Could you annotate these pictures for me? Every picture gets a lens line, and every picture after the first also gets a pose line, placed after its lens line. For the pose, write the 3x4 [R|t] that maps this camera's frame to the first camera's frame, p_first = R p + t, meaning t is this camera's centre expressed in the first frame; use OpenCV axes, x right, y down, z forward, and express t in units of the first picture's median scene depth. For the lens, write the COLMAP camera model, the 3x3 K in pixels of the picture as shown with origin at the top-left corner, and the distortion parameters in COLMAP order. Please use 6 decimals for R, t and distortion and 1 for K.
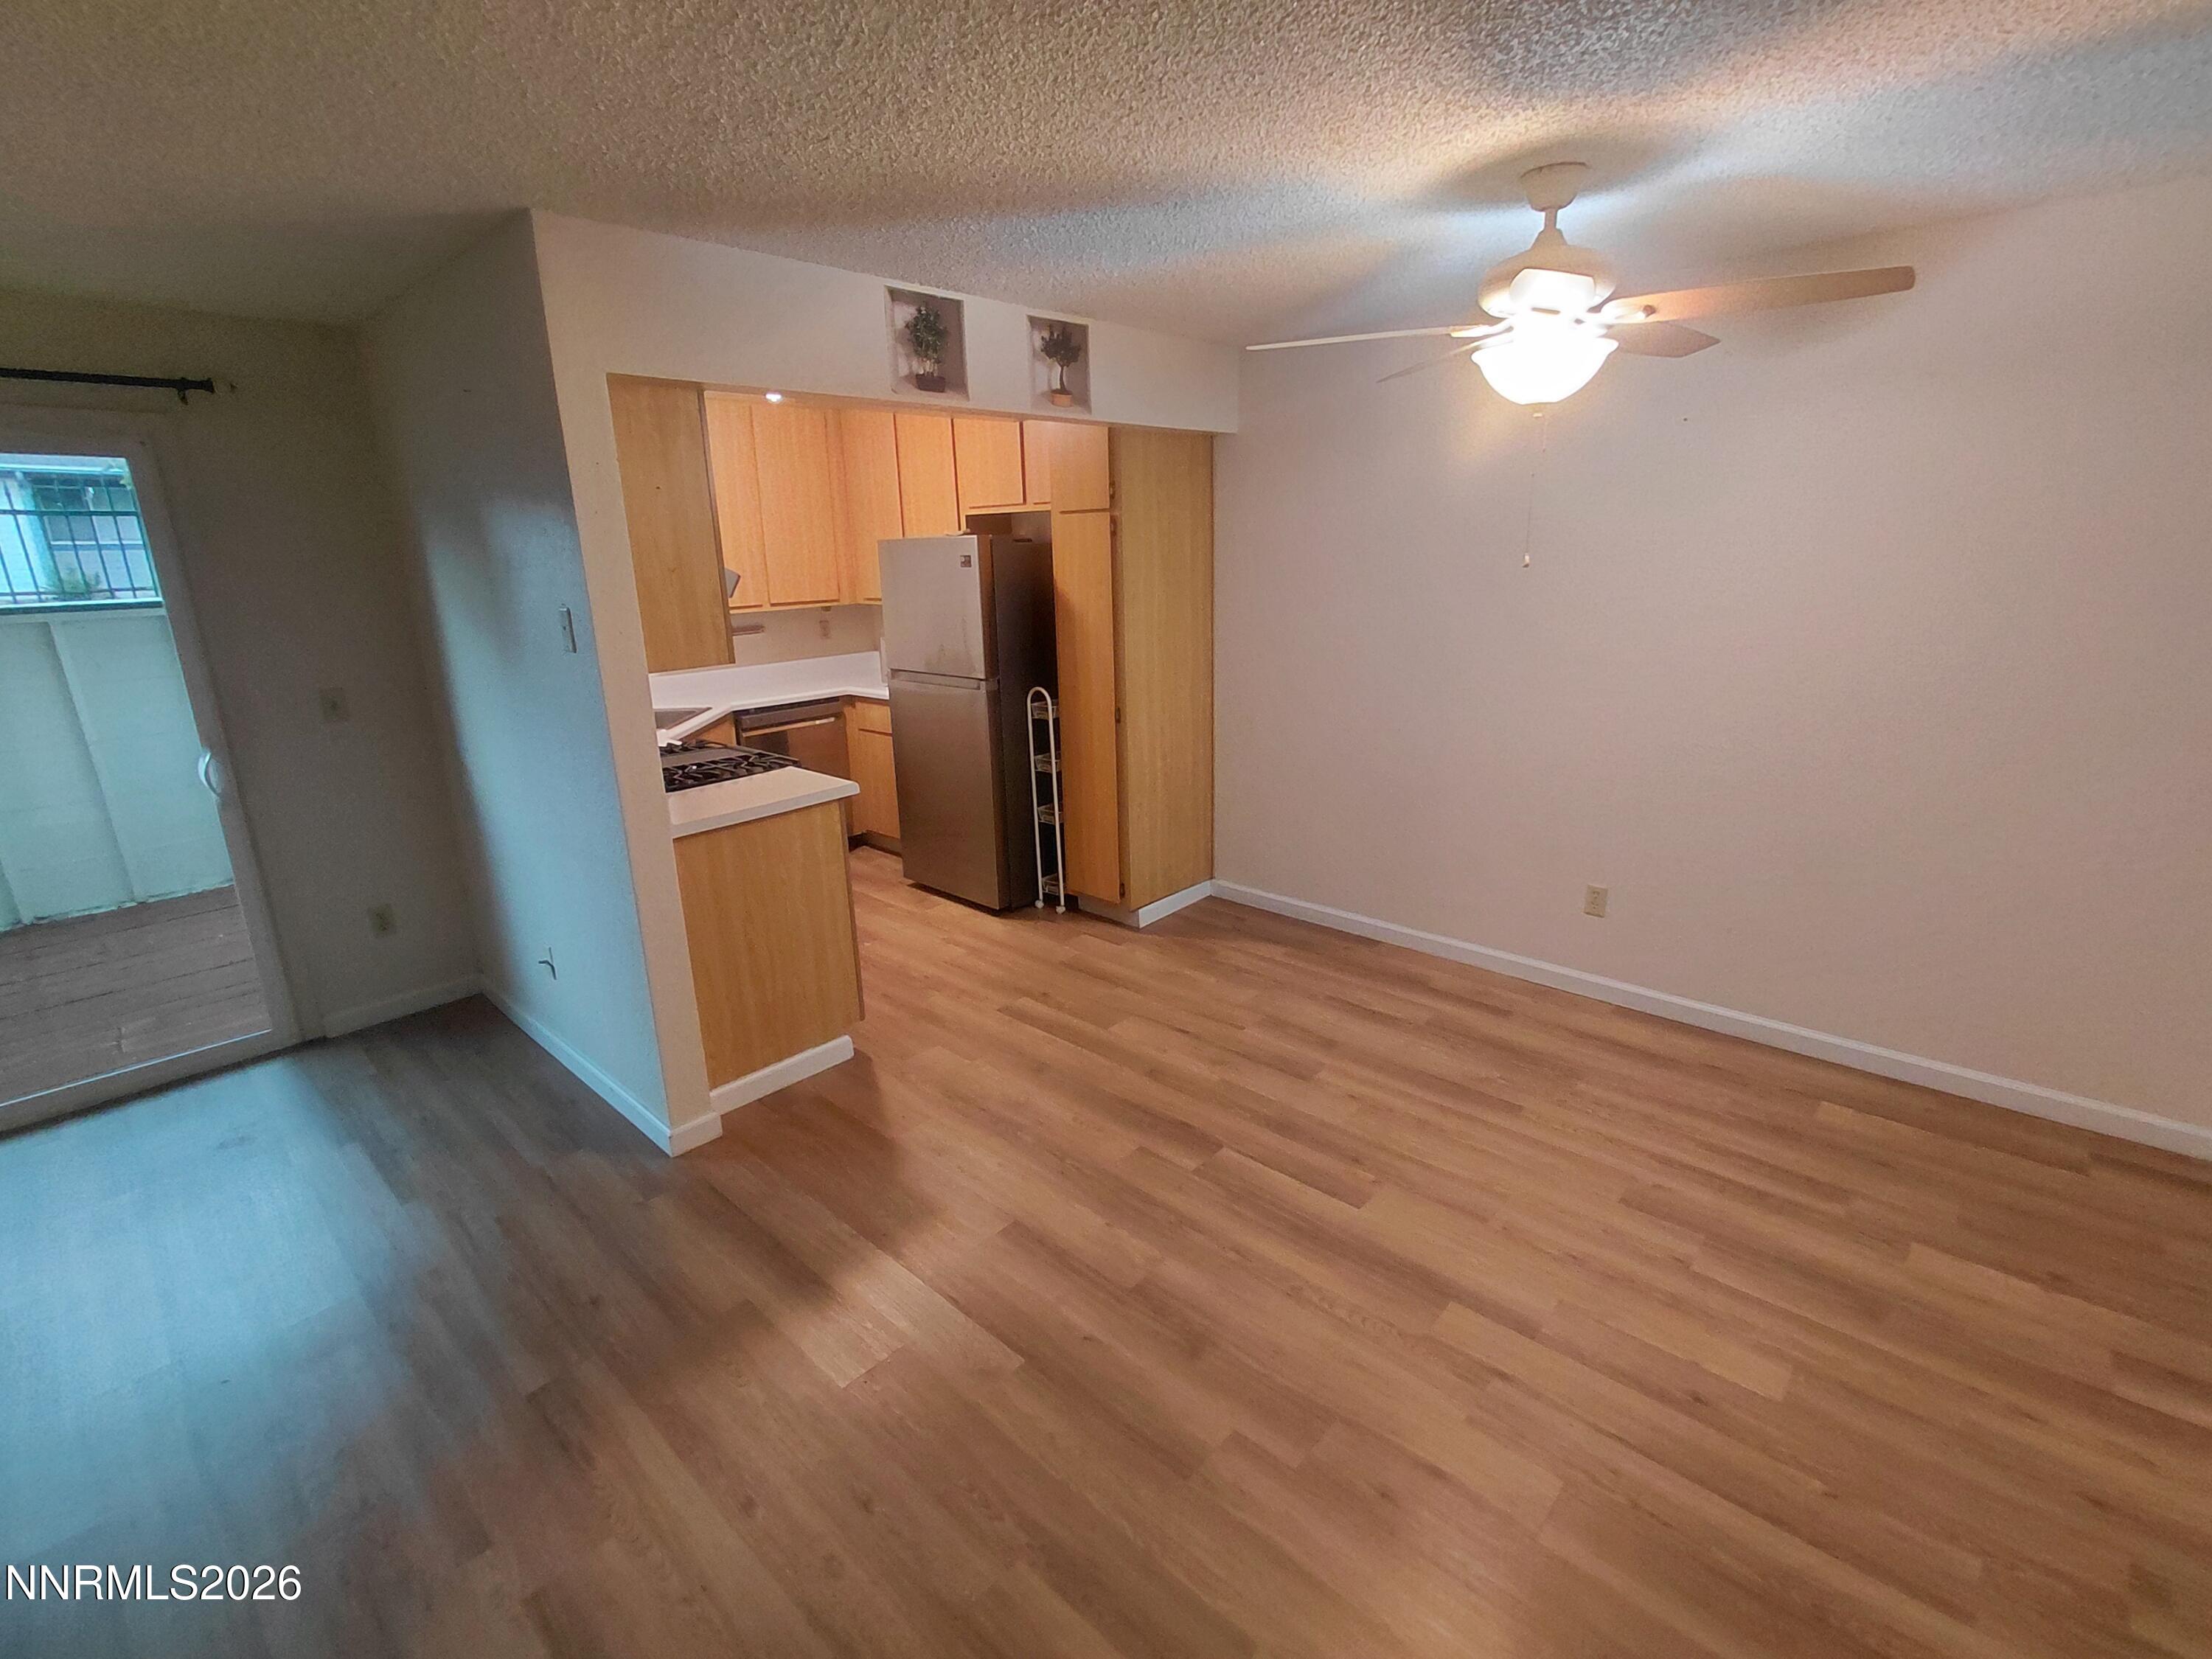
lens RADIAL K [[1023.7, 0, 1099.4], [0, 1023.7, 801.3], [0, 0, 1]] dist [0.000431, 0.000423]
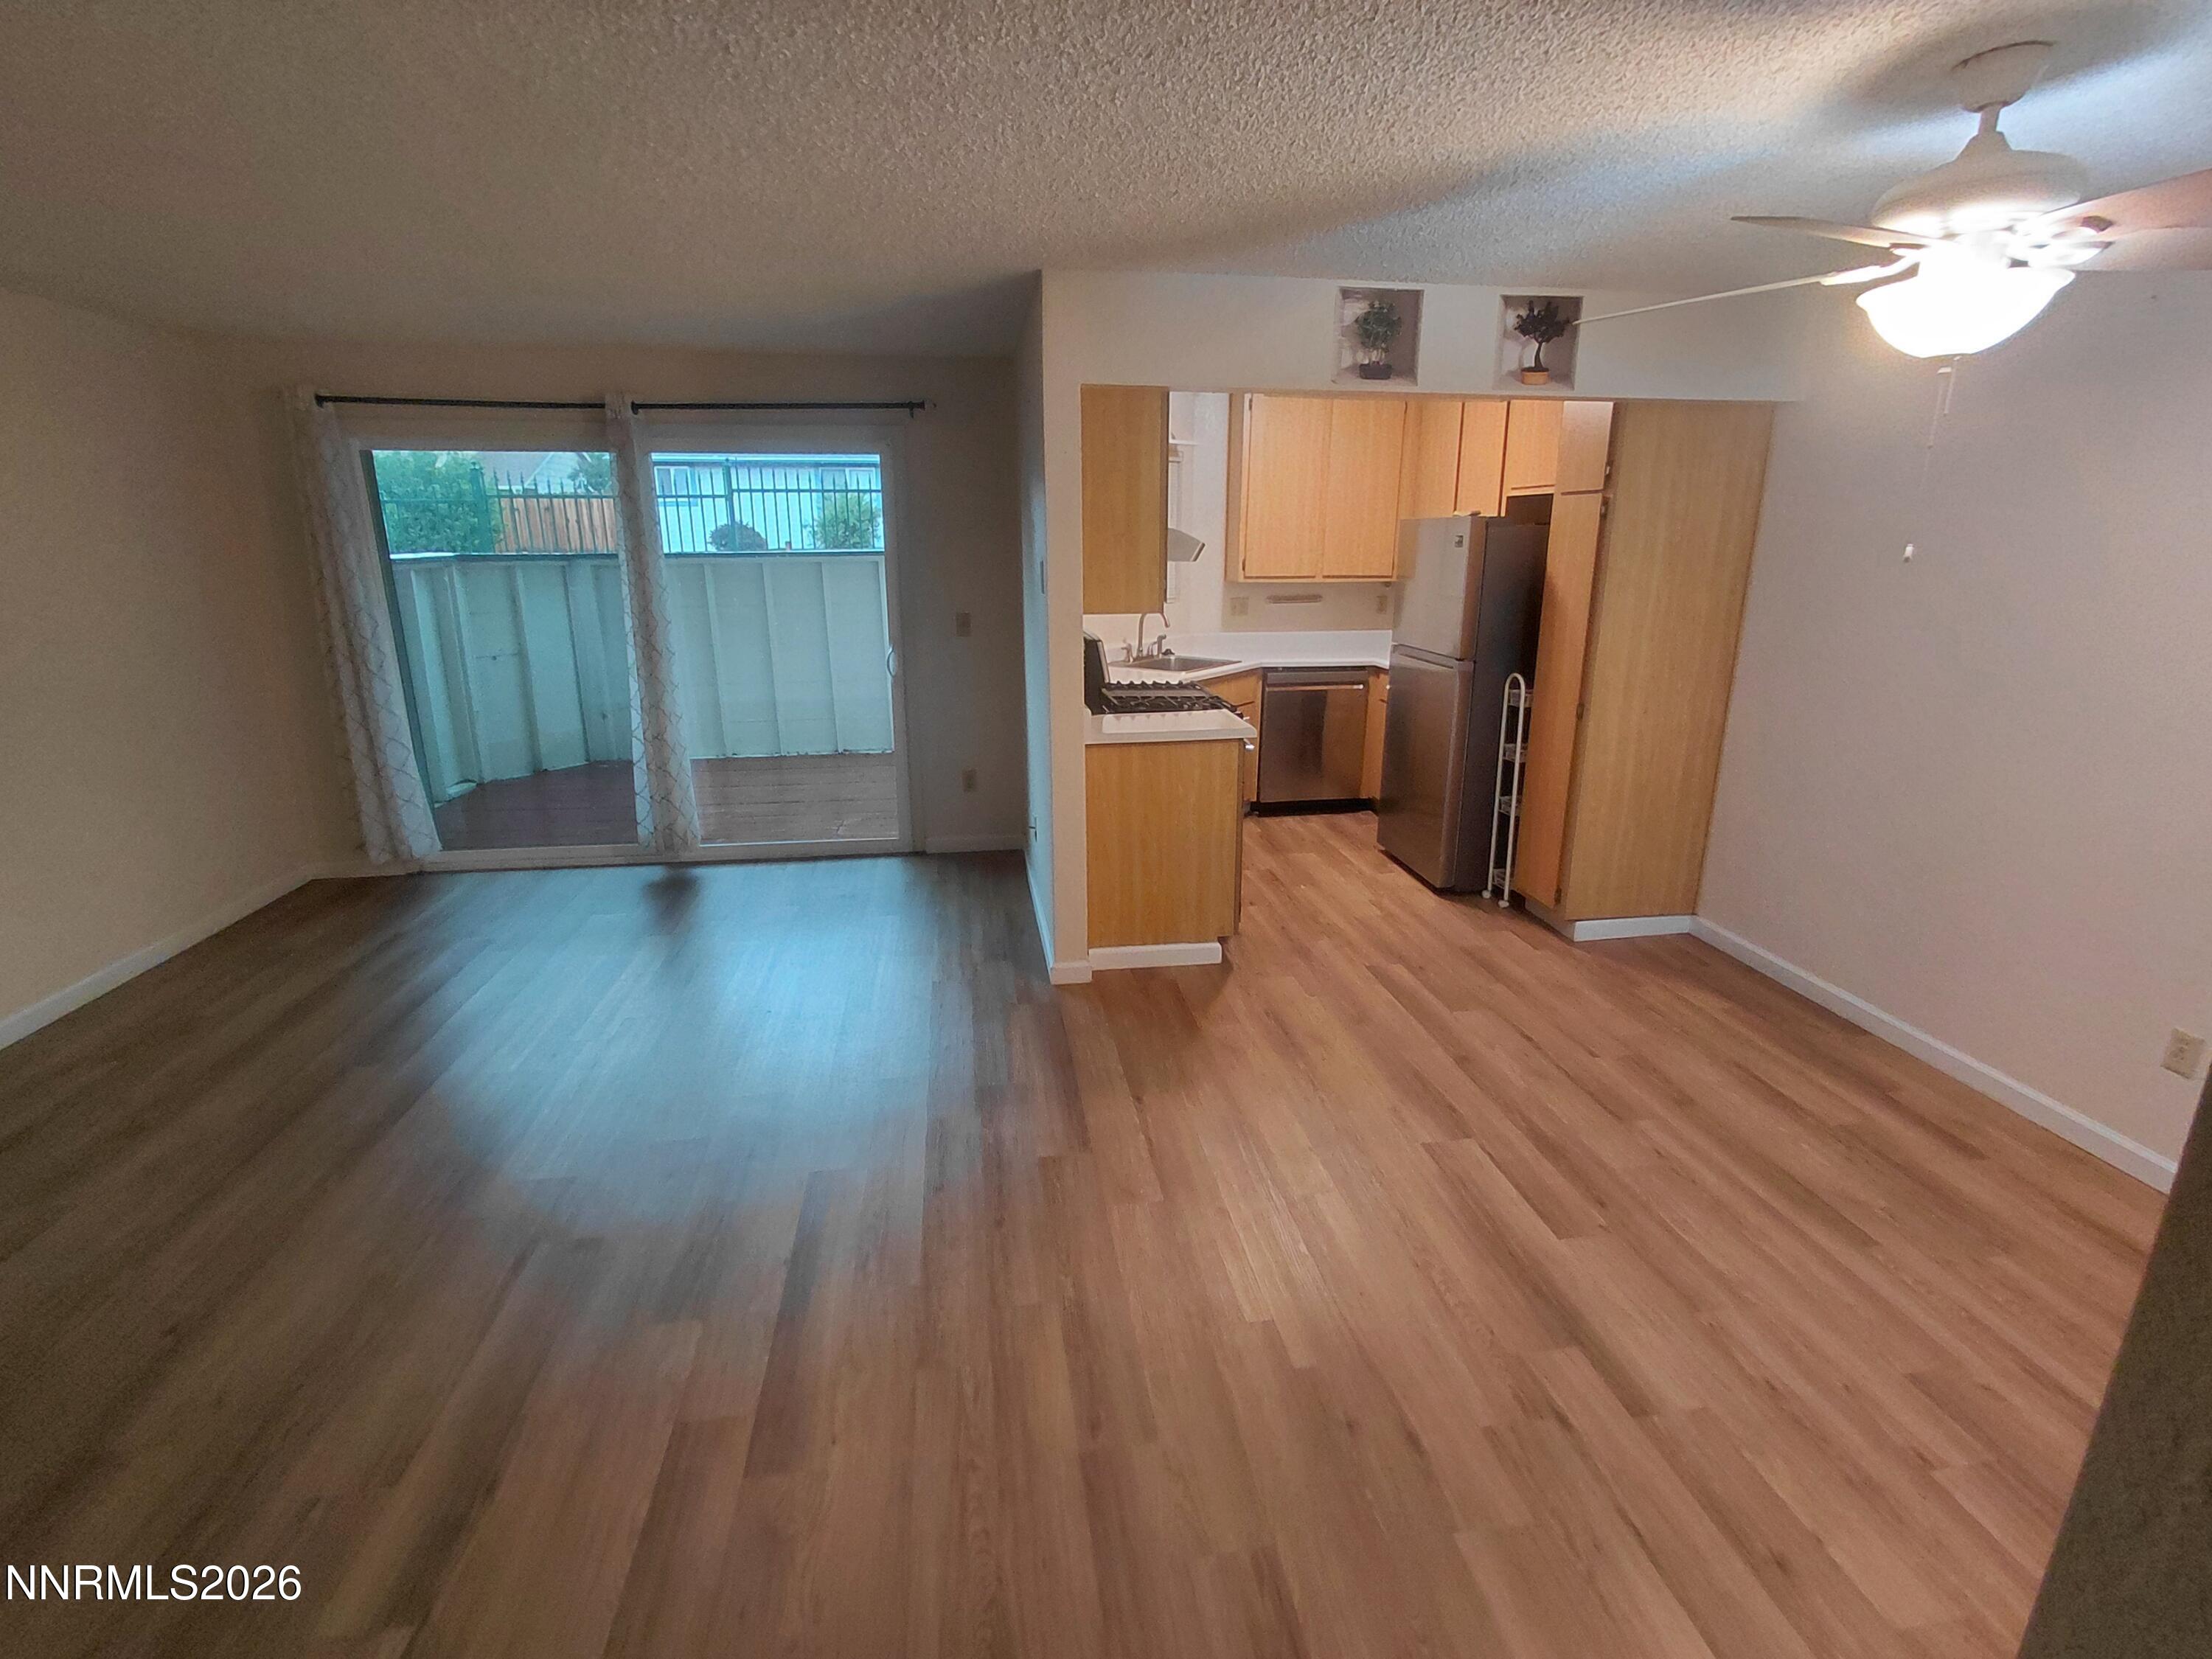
lens RADIAL K [[1023.7, 0, 1099.4], [0, 1023.7, 801.3], [0, 0, 1]] dist [0.000431, 0.000423]
pose [[0.778323, 0.186120, -0.599643, 0.302143], [-0.176775, 0.981378, 0.075153, 0.006468], [0.602464, 0.047509, 0.796731, -0.013896]]
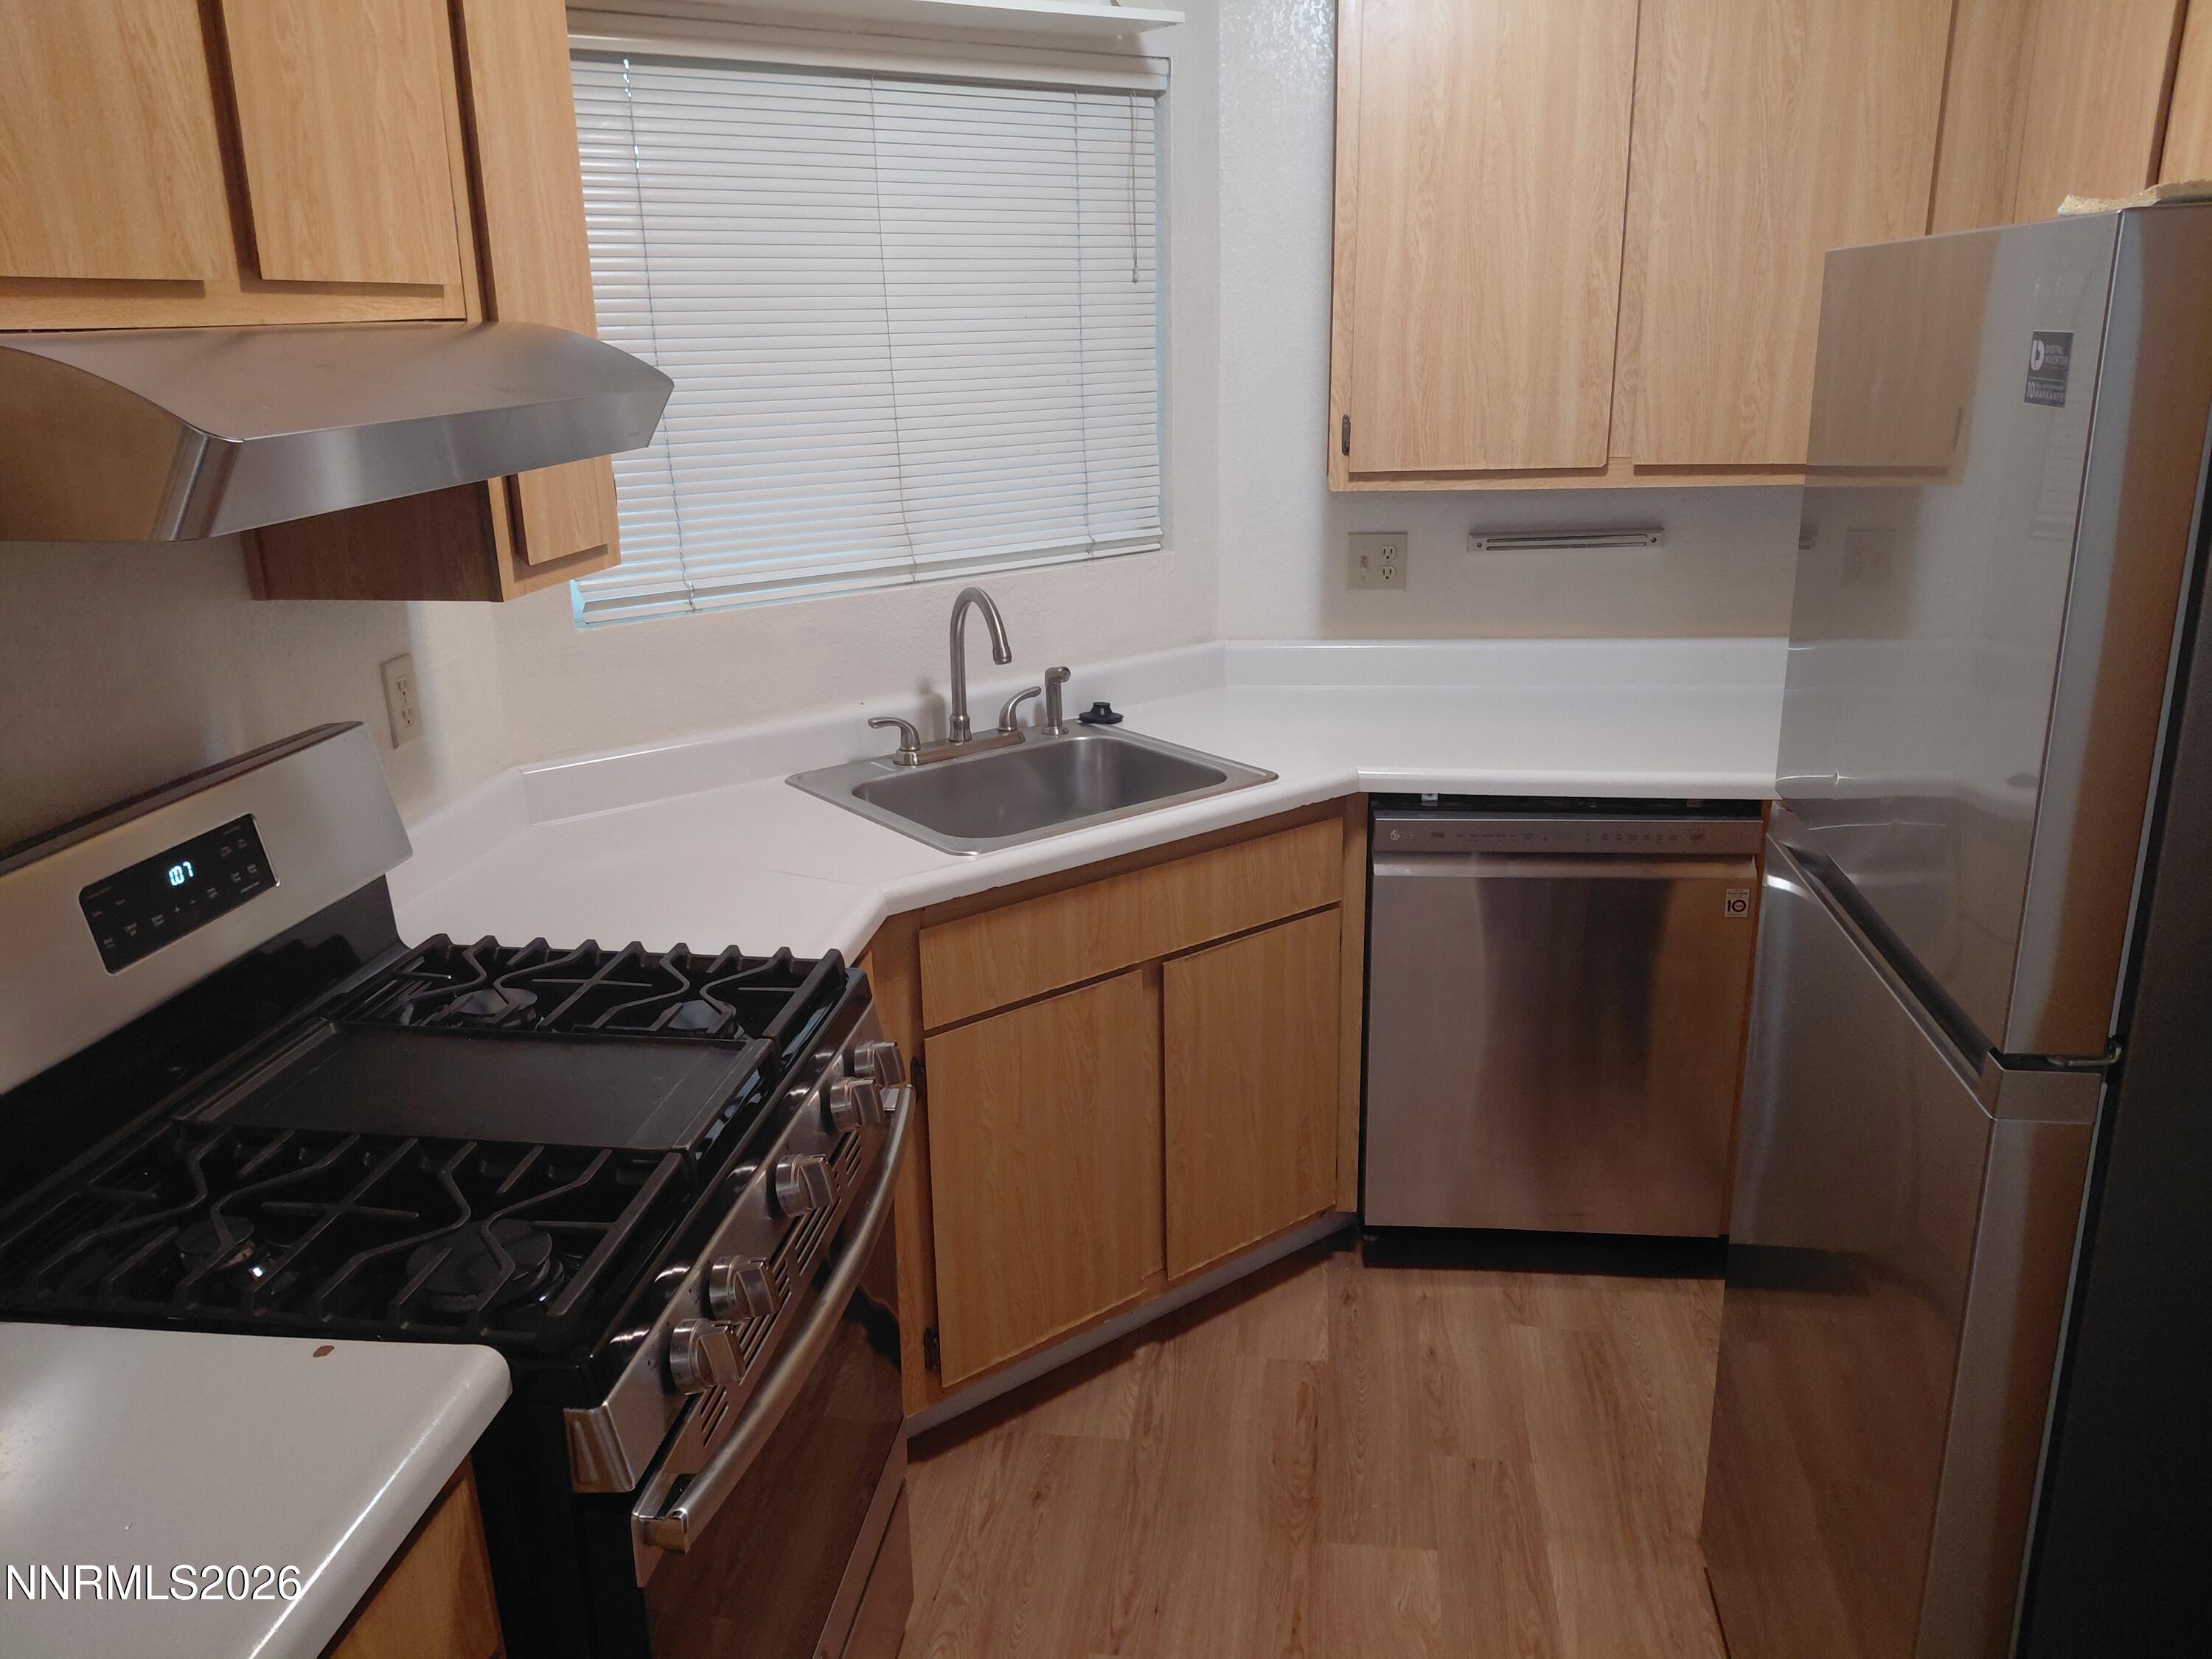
lens RADIAL K [[1633.7, 0, 1115.6], [0, 1633.7, 819.5], [0, 0, 1]] dist [0.005112, -0.000371]
pose [[0.584399, 0.251392, -0.771543, 0.004765], [-0.194043, 0.966511, 0.167942, -0.217927], [0.787924, 0.051567, 0.613609, 0.877646]]
